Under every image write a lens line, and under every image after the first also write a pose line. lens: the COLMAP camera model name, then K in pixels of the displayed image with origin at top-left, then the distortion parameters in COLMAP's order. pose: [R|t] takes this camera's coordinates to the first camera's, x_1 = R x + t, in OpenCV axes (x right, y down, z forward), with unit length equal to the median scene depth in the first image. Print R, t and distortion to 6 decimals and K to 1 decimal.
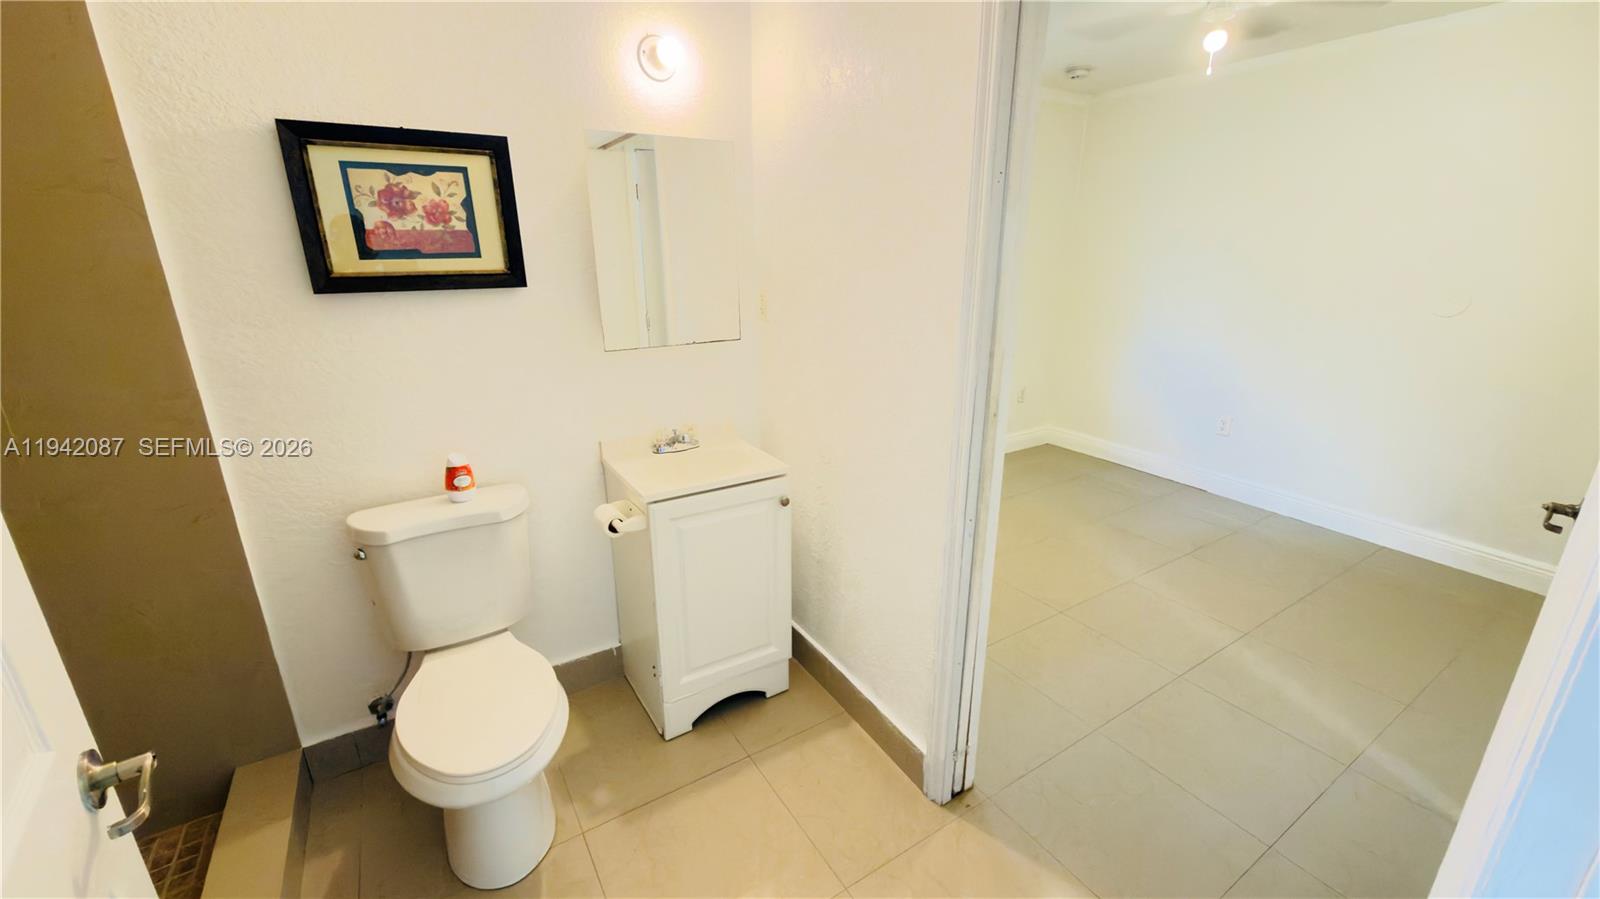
lens RADIAL K [[642.2, 0, 795.4], [0, 642.2, 460.9], [0, 0, 1]] dist [0.003190, -0.000405]
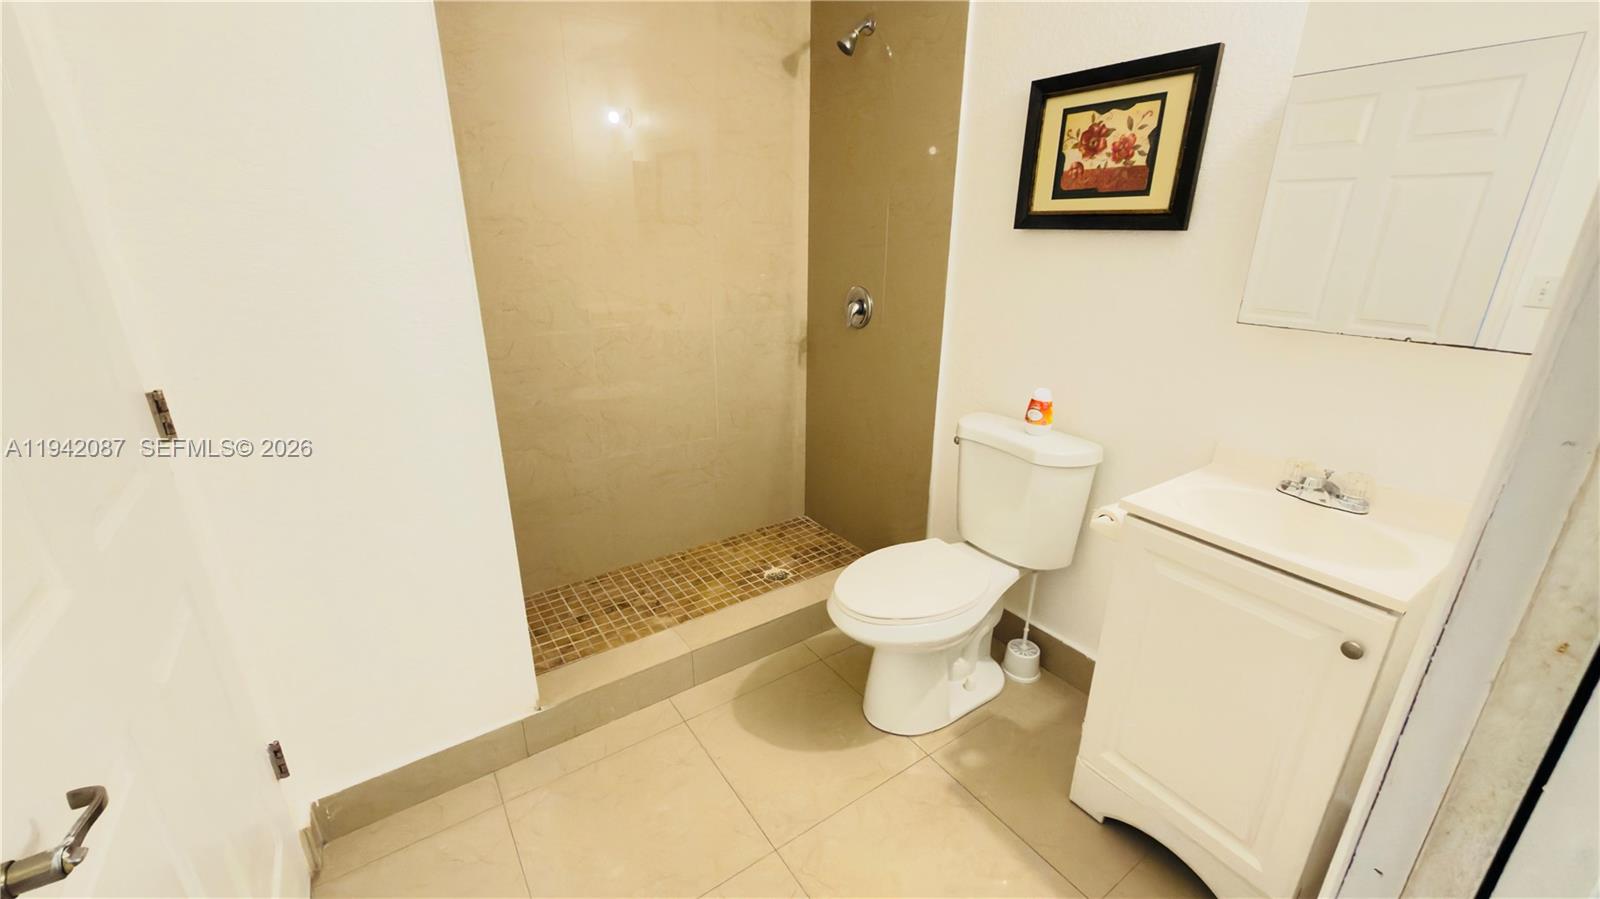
lens RADIAL K [[642.2, 0, 800.0], [0, 642.2, 453.1], [0, 0, 1]] dist [0.003190, -0.000405]
pose [[0.042715, 0.343249, -0.938272, 0.488456], [-0.317397, 0.895141, 0.313021, -0.124816], [0.947330, 0.284434, 0.147182, 0.529303]]
